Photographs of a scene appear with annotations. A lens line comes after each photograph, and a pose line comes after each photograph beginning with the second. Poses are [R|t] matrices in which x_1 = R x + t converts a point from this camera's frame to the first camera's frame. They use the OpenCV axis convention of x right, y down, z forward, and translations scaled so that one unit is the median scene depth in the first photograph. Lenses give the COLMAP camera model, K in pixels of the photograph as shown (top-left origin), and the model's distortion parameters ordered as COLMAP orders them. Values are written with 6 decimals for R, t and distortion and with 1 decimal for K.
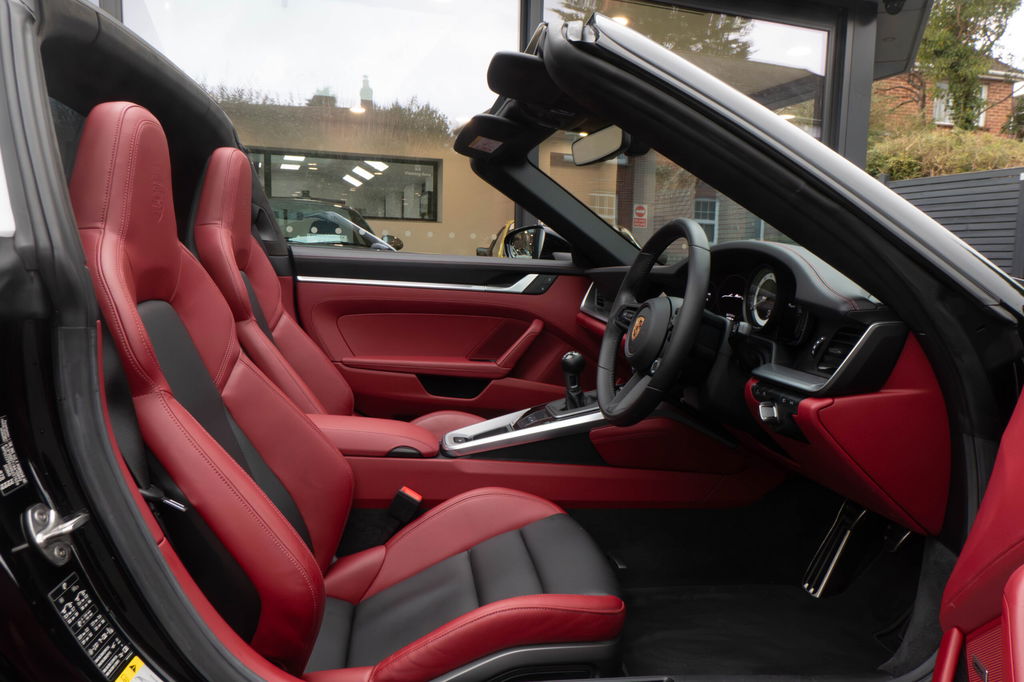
lens RADIAL K [[731.3, 0, 512.9], [0, 731.3, 343.3], [0, 0, 1]] dist [-0.002124, -0.005358]
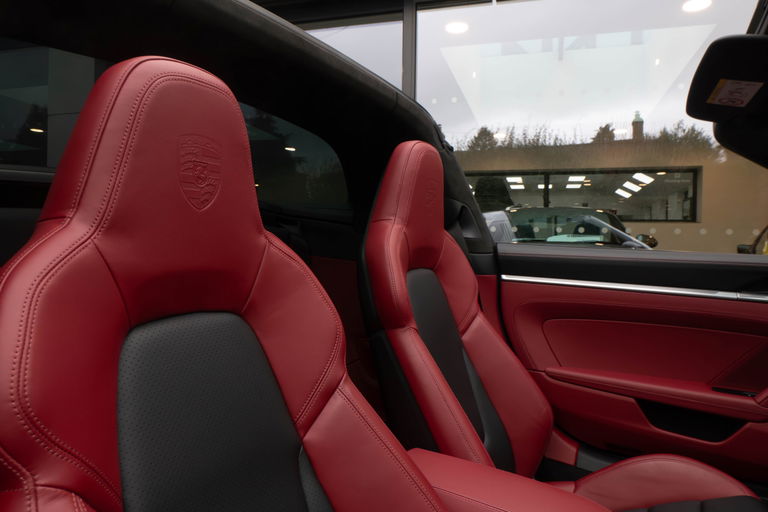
lens RADIAL K [[548.4, 0, 386.6], [0, 548.4, 252.0], [0, 0, 1]] dist [-0.002124, -0.005358]
pose [[0.811469, -0.001799, -0.584393, -0.000439], [-0.068628, 0.992783, -0.098351, -0.012830], [0.580352, 0.119914, 0.805488, 0.105824]]
